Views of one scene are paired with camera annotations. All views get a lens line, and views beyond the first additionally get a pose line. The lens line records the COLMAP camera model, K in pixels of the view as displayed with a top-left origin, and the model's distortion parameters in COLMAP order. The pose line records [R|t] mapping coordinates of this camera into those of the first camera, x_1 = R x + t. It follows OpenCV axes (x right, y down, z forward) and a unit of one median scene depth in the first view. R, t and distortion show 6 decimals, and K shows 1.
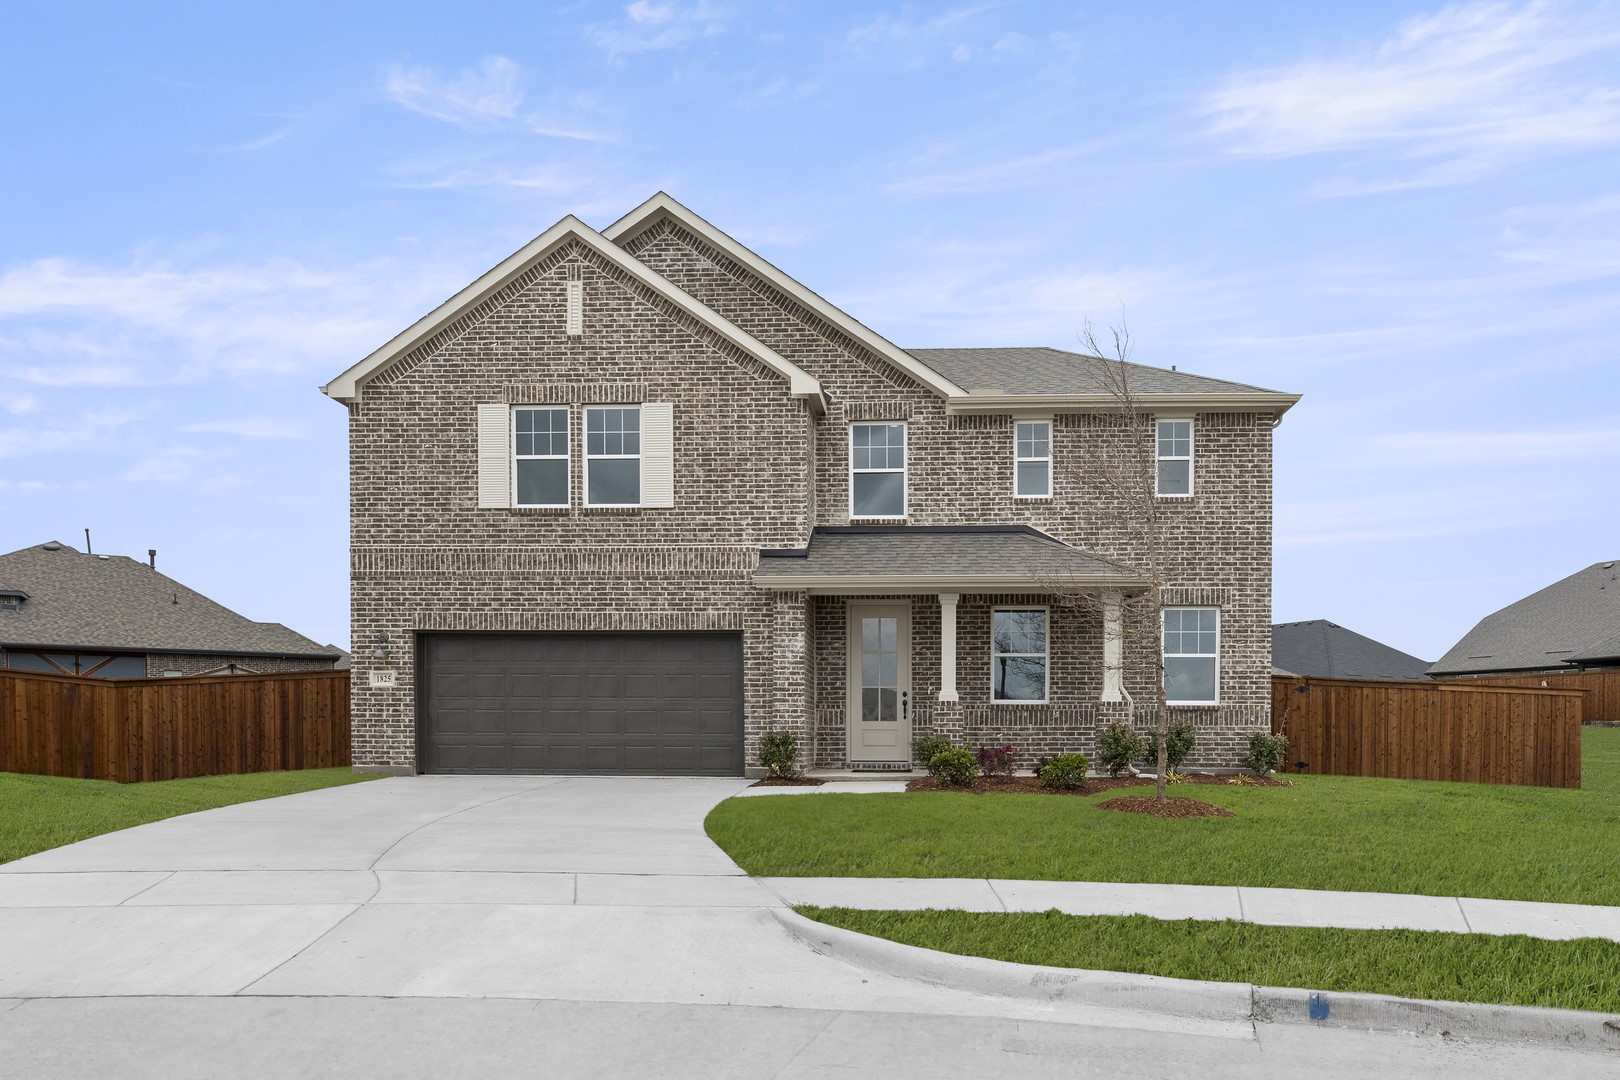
lens RADIAL K [[797.2, 0, 807.7], [0, 797.2, 537.2], [0, 0, 1]] dist [0.002395, 0.000387]
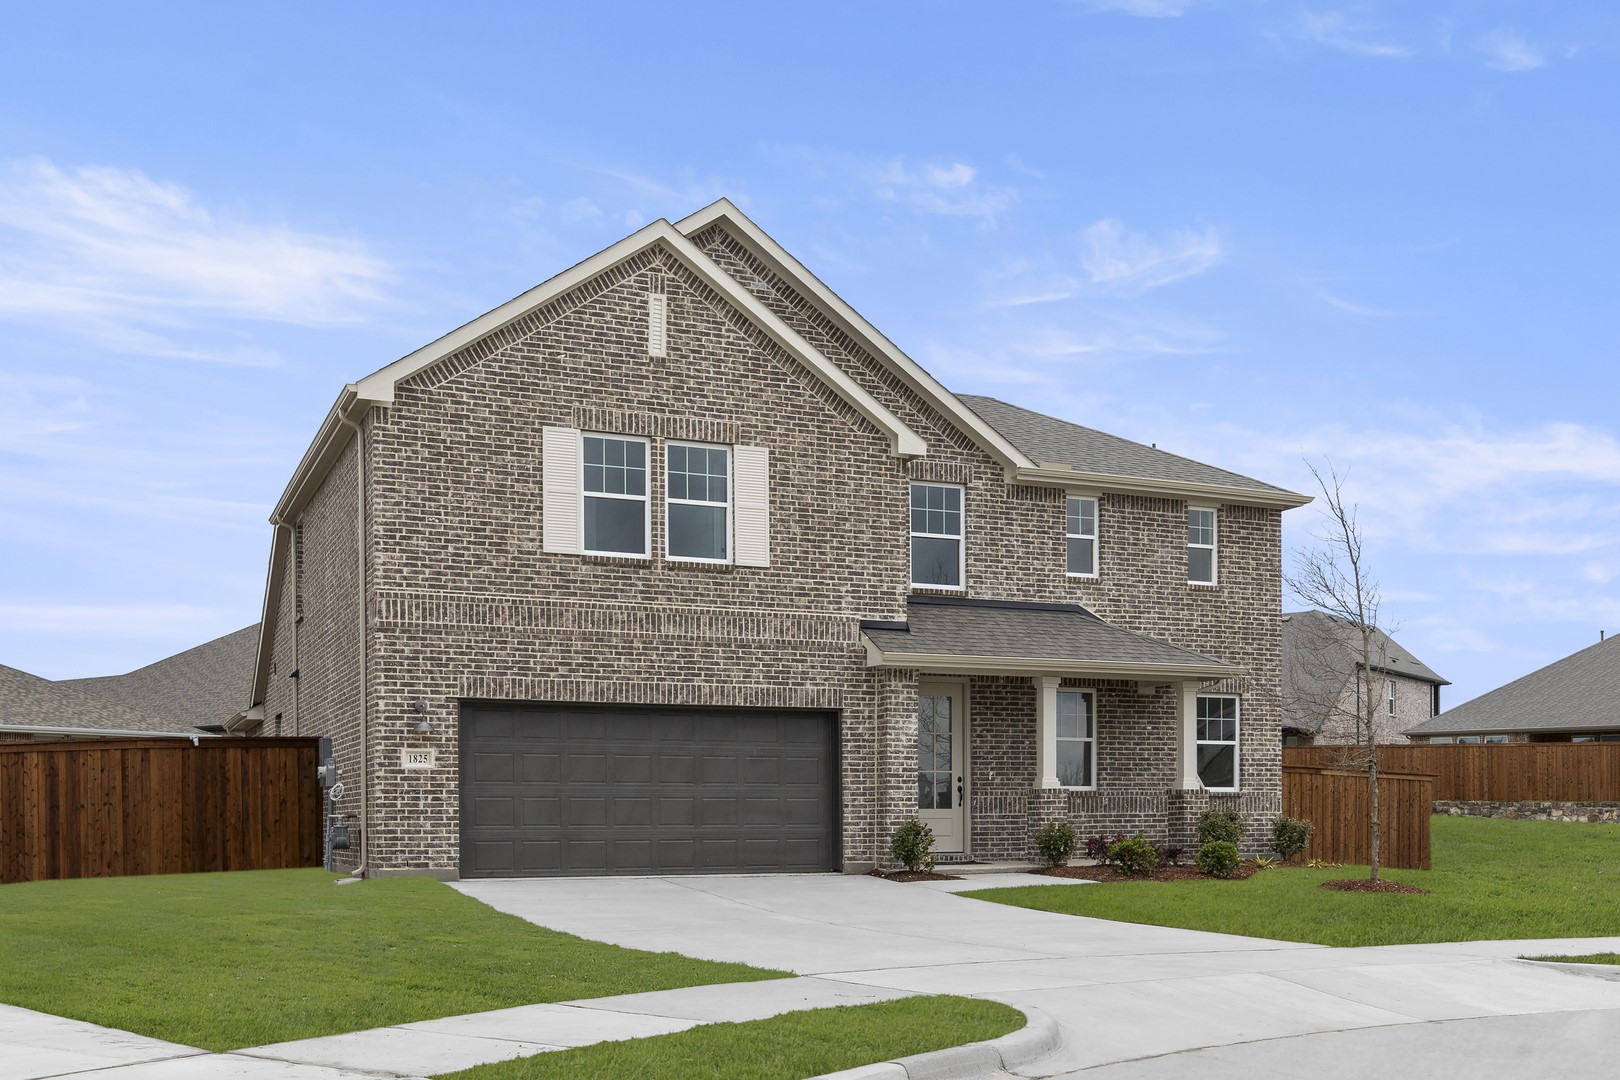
lens RADIAL K [[997.1, 0, 809.4], [0, 997.1, 535.9], [0, 0, 1]] dist [0.001797, 0.001365]
pose [[0.951243, 0.077618, 0.298517, -0.445980], [-0.067207, 0.996724, -0.045003, -0.024300], [-0.301032, 0.022746, 0.953343, -0.069152]]
